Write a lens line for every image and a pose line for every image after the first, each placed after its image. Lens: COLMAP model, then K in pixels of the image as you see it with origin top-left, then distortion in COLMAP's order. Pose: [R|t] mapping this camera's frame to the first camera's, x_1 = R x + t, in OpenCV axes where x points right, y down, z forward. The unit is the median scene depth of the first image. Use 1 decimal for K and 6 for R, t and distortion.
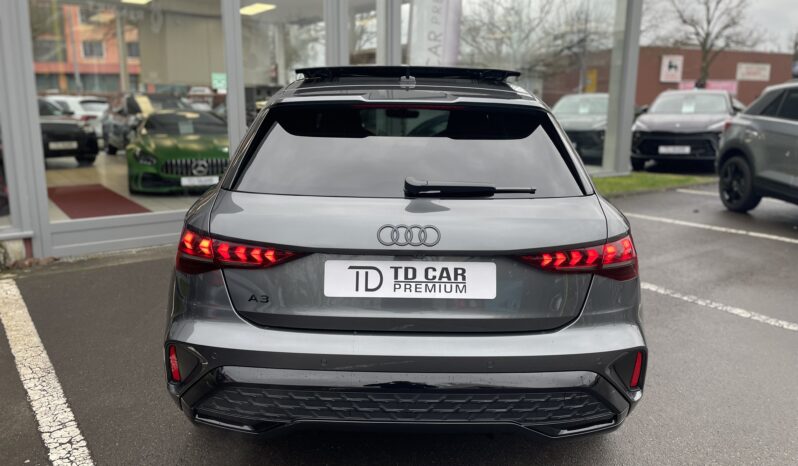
lens RADIAL K [[593.3, 0, 399.0], [0, 593.3, 233.0], [0, 0, 1]] dist [0.032699, -0.002325]
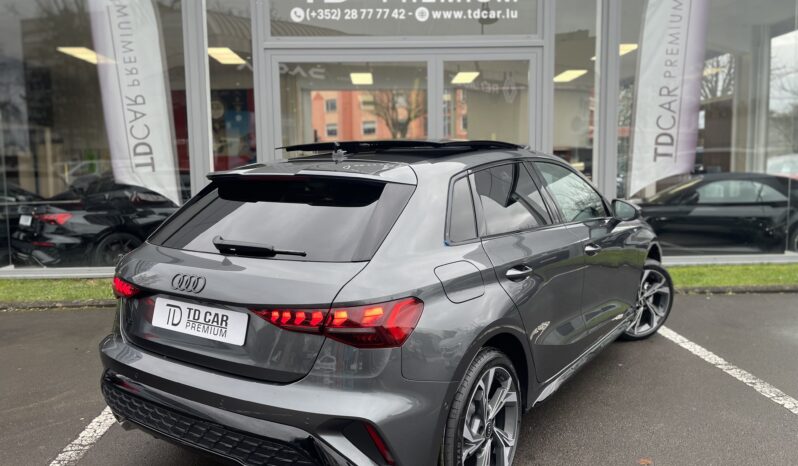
lens RADIAL K [[593.3, 0, 399.0], [0, 593.3, 233.0], [0, 0, 1]] dist [0.032699, -0.002325]
pose [[0.833548, 0.039521, -0.551032, 1.032891], [-0.094537, 0.992929, -0.071791, -0.050427], [0.544298, 0.111934, 0.831390, 0.189109]]
